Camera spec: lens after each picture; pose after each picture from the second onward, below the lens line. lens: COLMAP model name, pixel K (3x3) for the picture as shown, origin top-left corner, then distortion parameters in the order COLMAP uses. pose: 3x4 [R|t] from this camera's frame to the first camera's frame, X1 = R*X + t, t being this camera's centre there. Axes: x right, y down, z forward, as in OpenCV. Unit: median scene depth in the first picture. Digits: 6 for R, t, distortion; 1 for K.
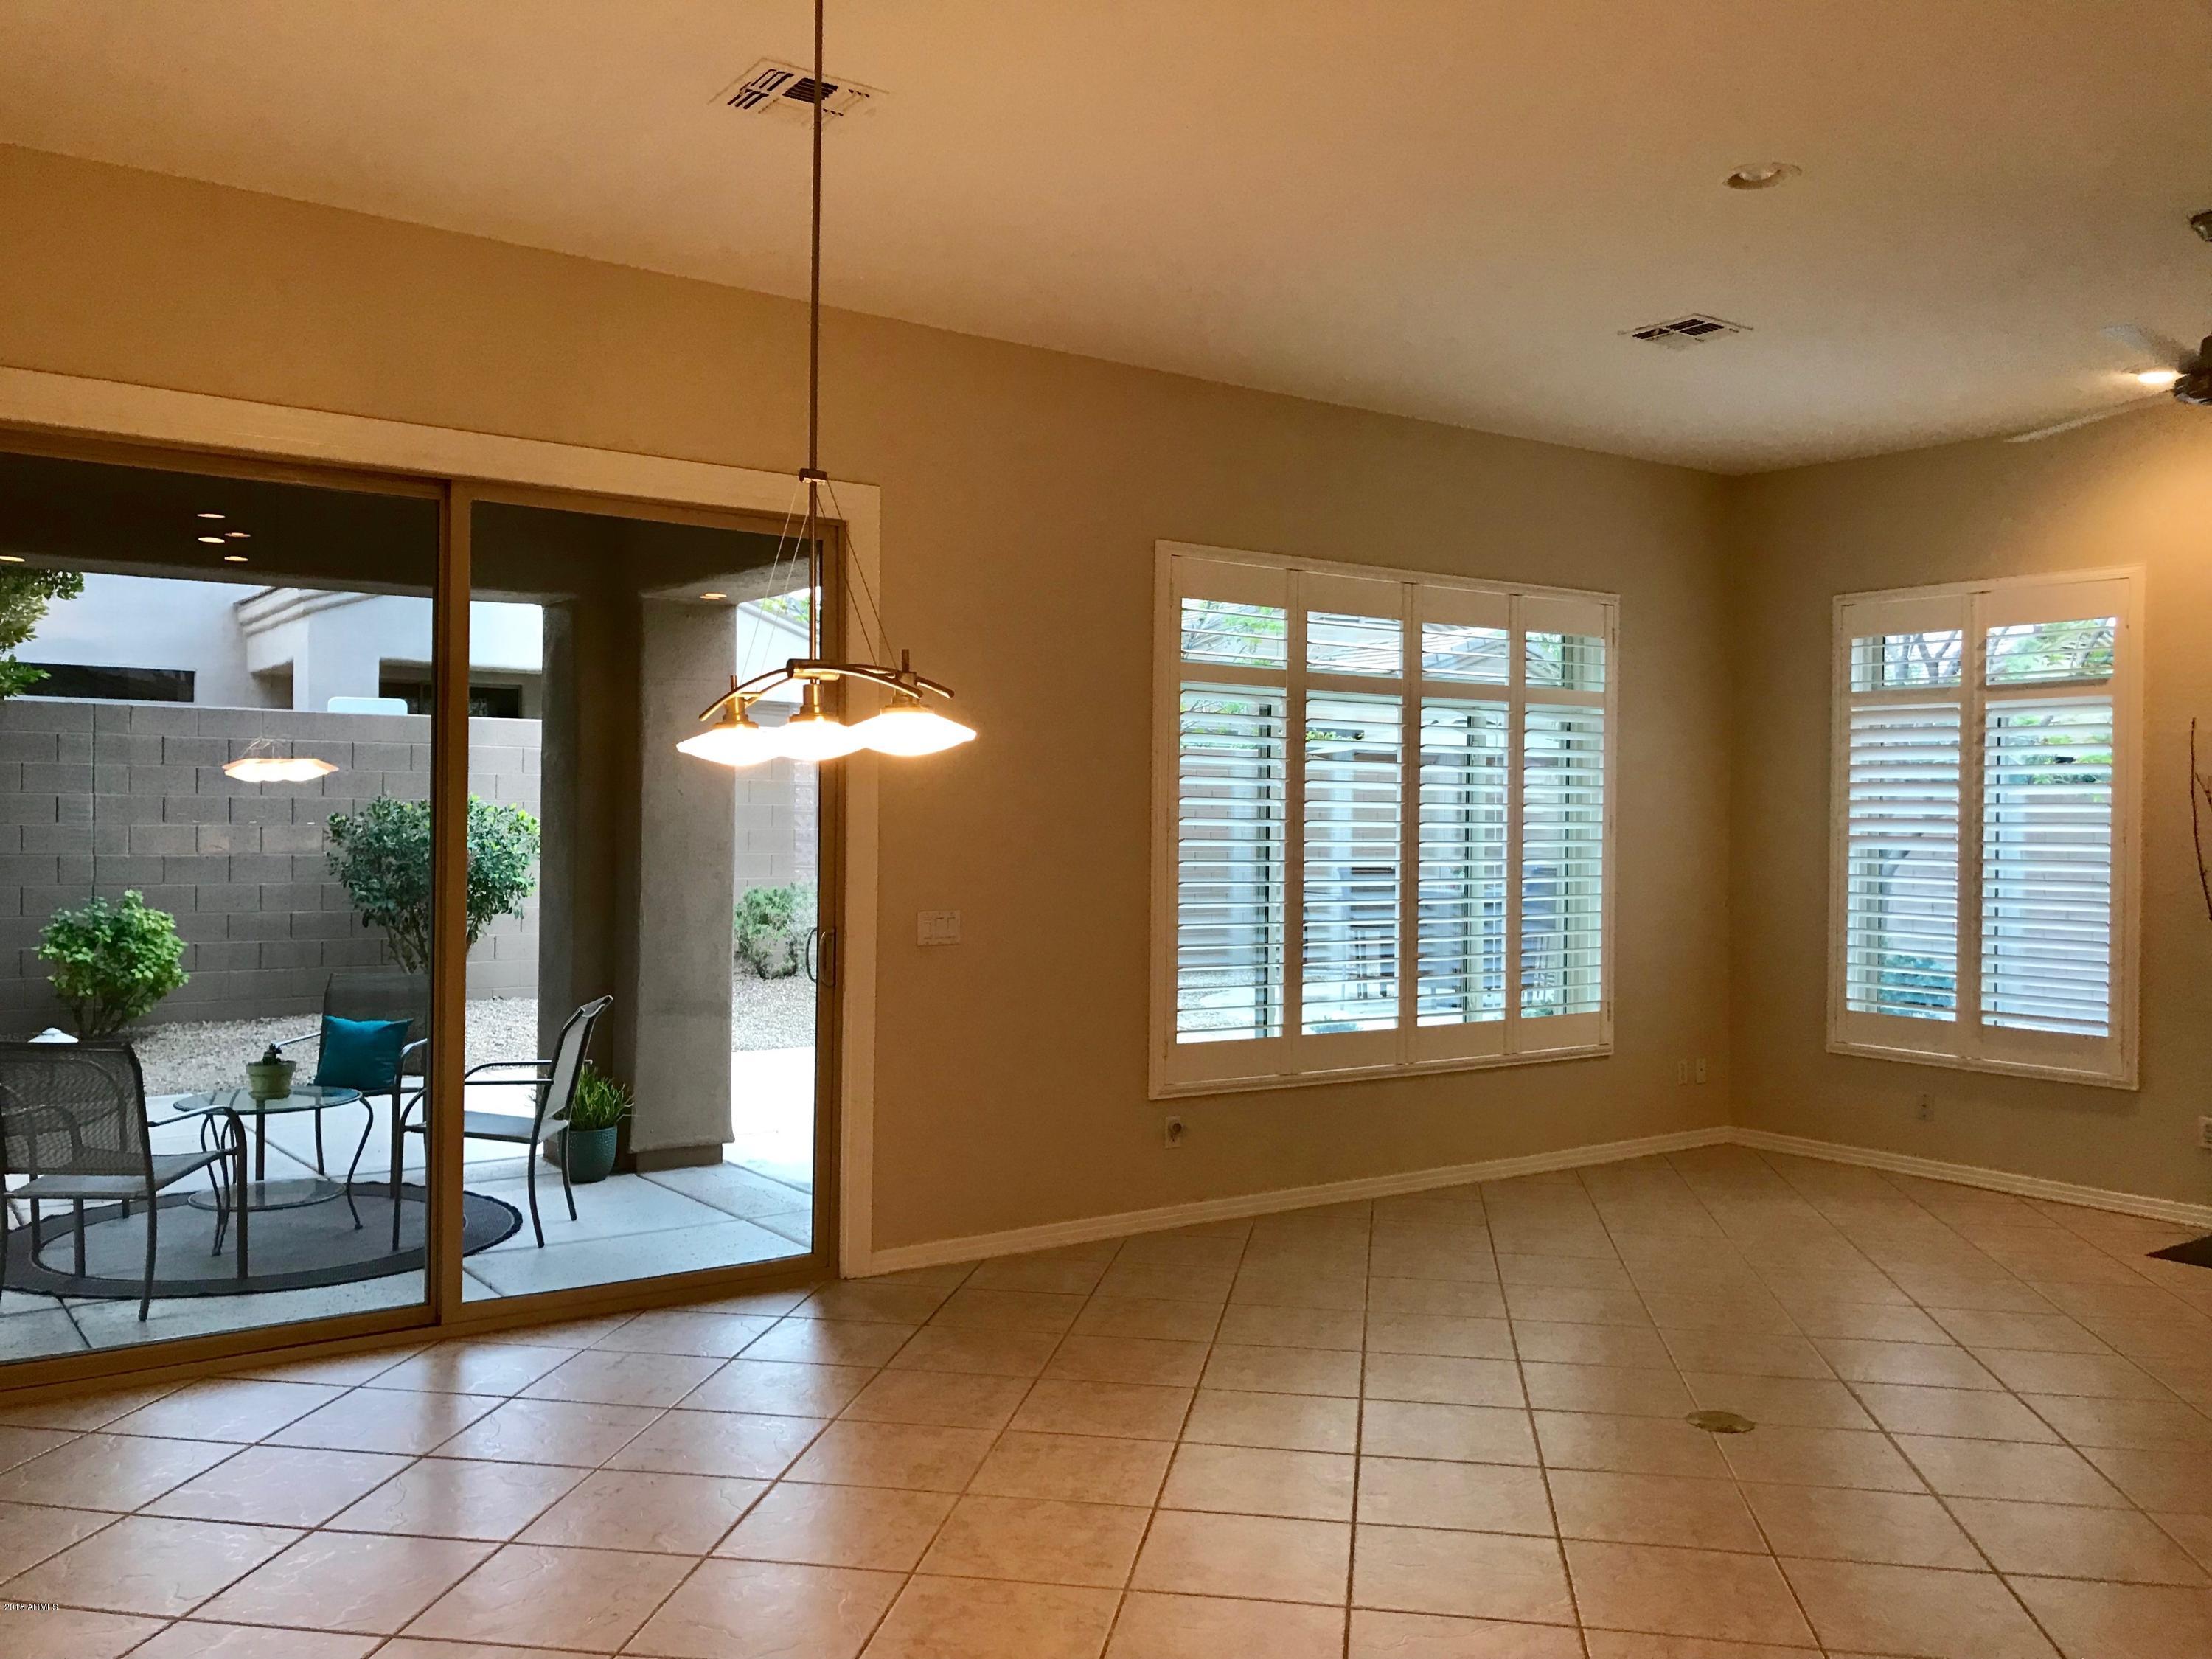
lens RADIAL K [[1794.3, 0, 1106.0], [0, 1794.3, 829.5], [0, 0, 1]] dist [0.001775, 0.000640]
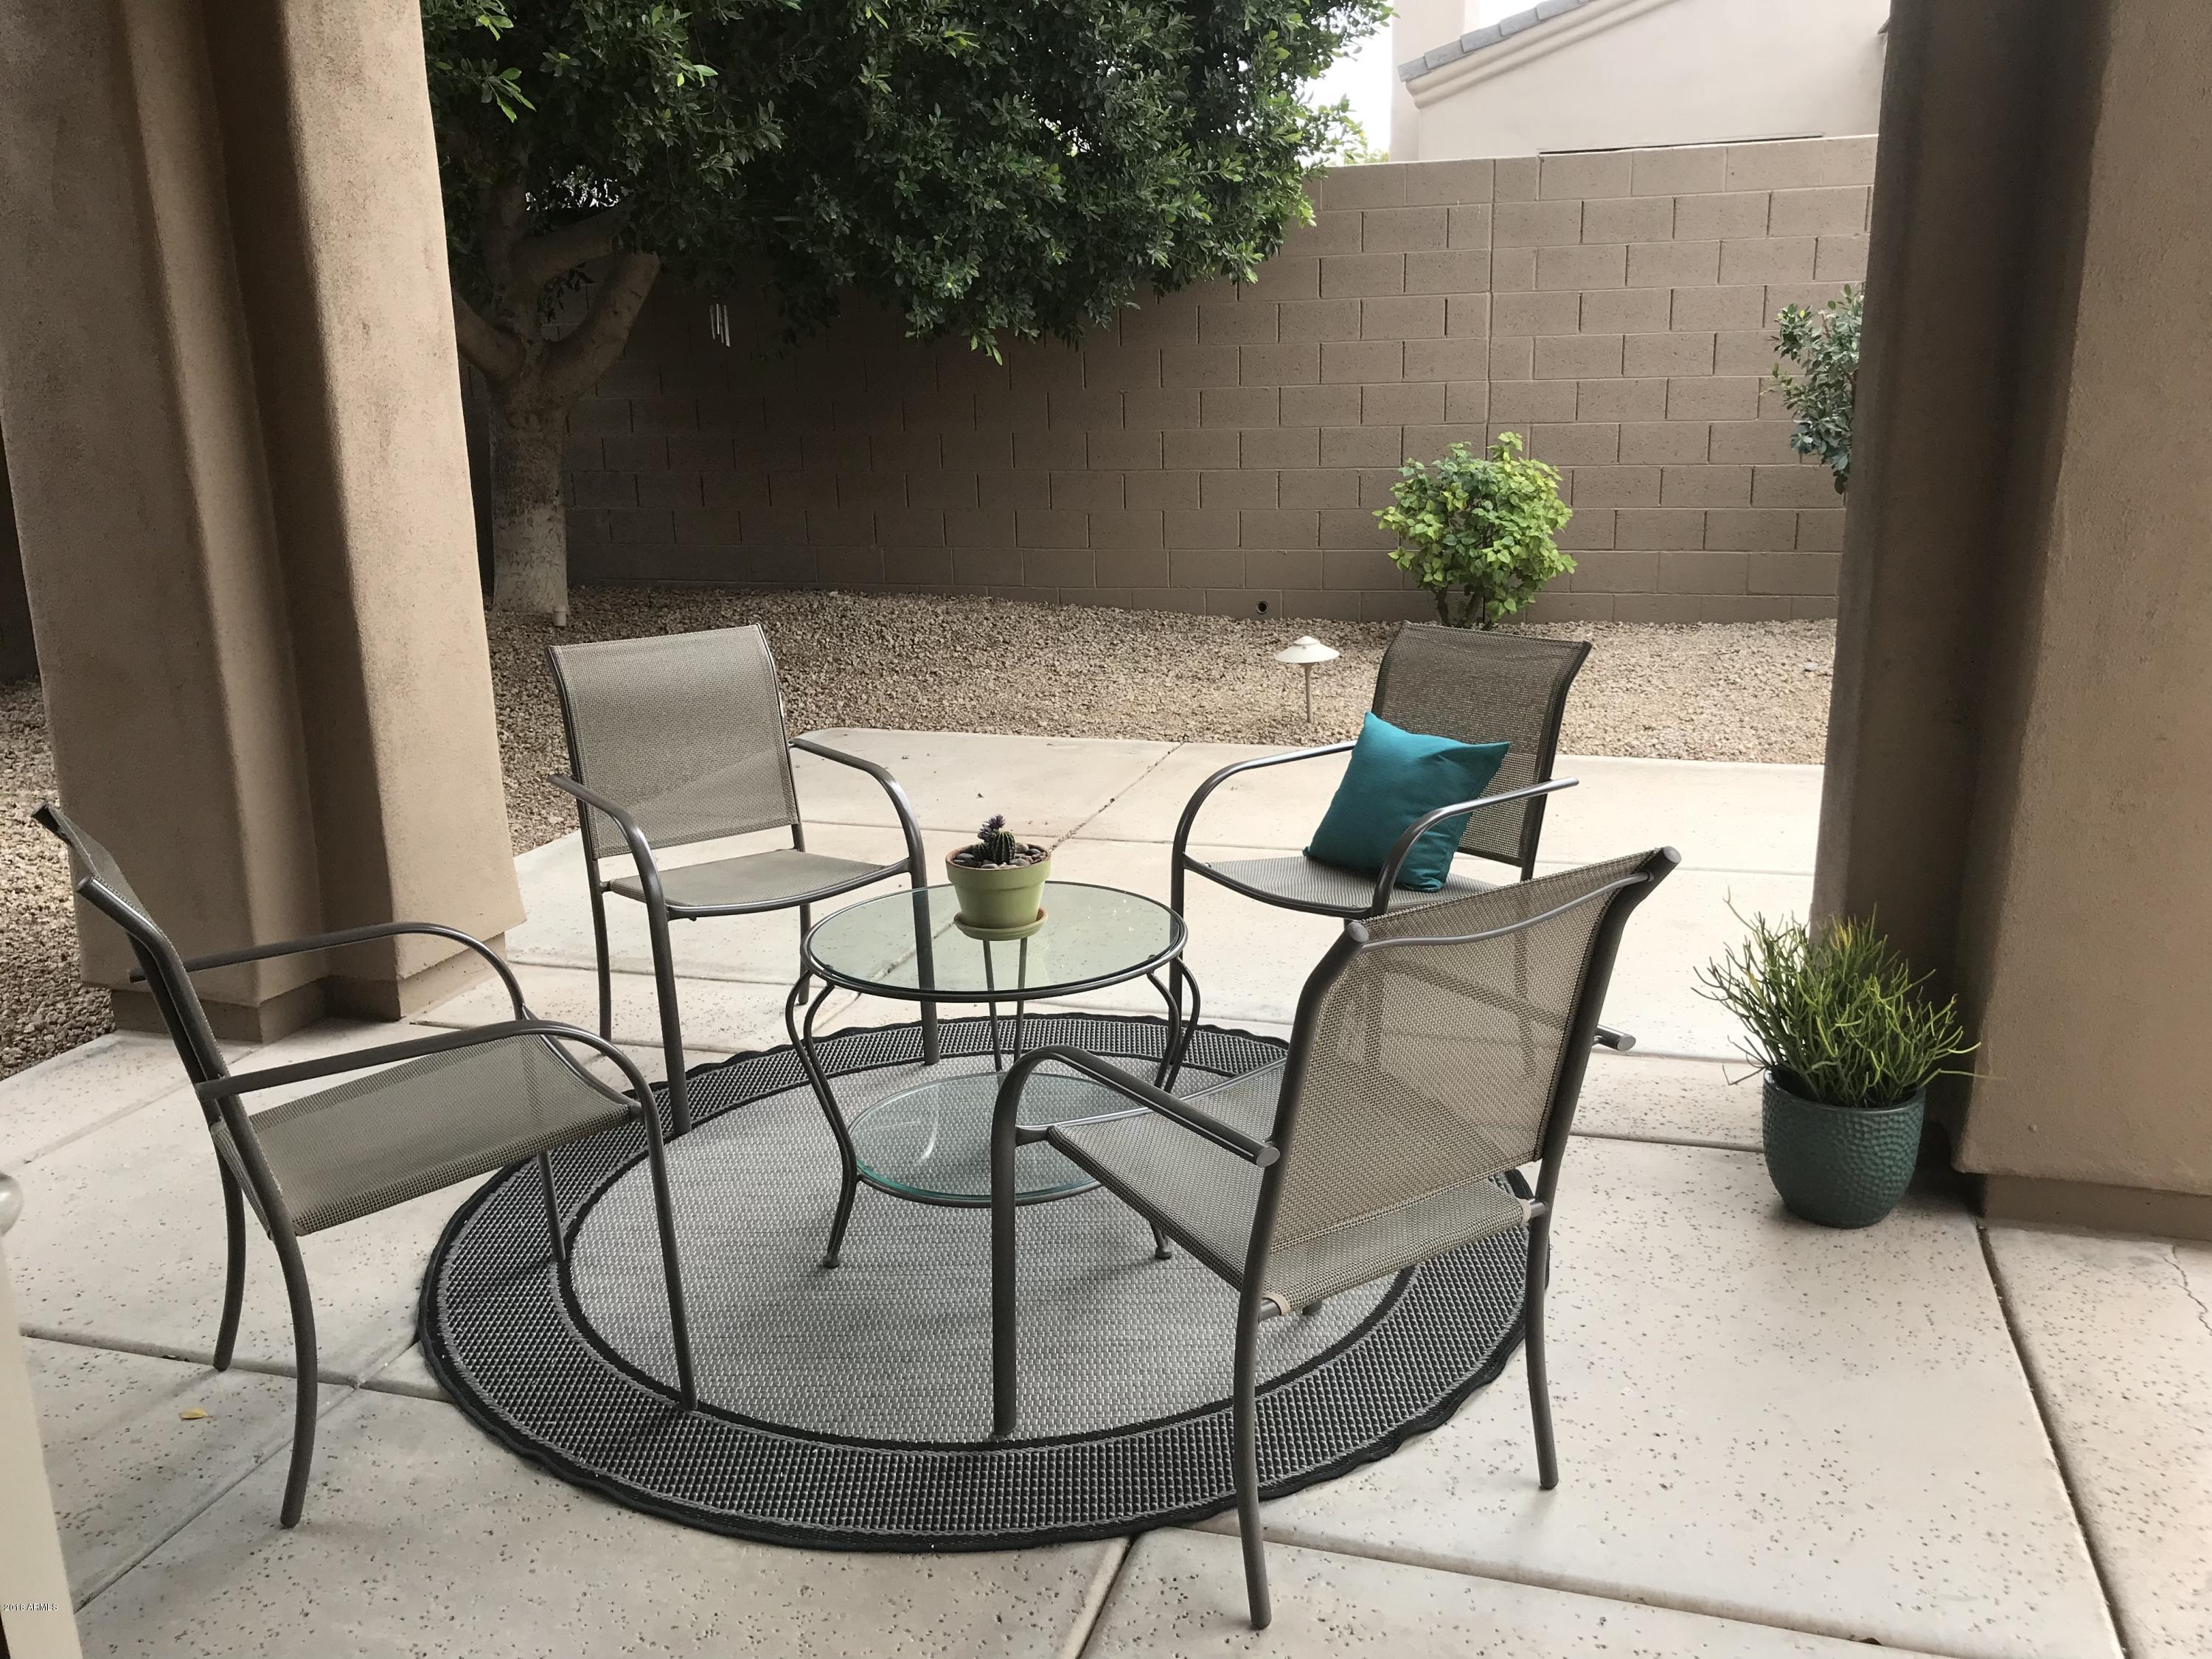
lens RADIAL K [[1840.3, 0, 1106.0], [0, 1840.3, 829.5], [0, 0, 1]] dist [0.033688, -0.010116]
pose [[0.619228, 0.171344, -0.766288, -0.062522], [0.022314, 0.971667, 0.235299, 0.011667], [0.784894, -0.162802, 0.597860, 0.434459]]
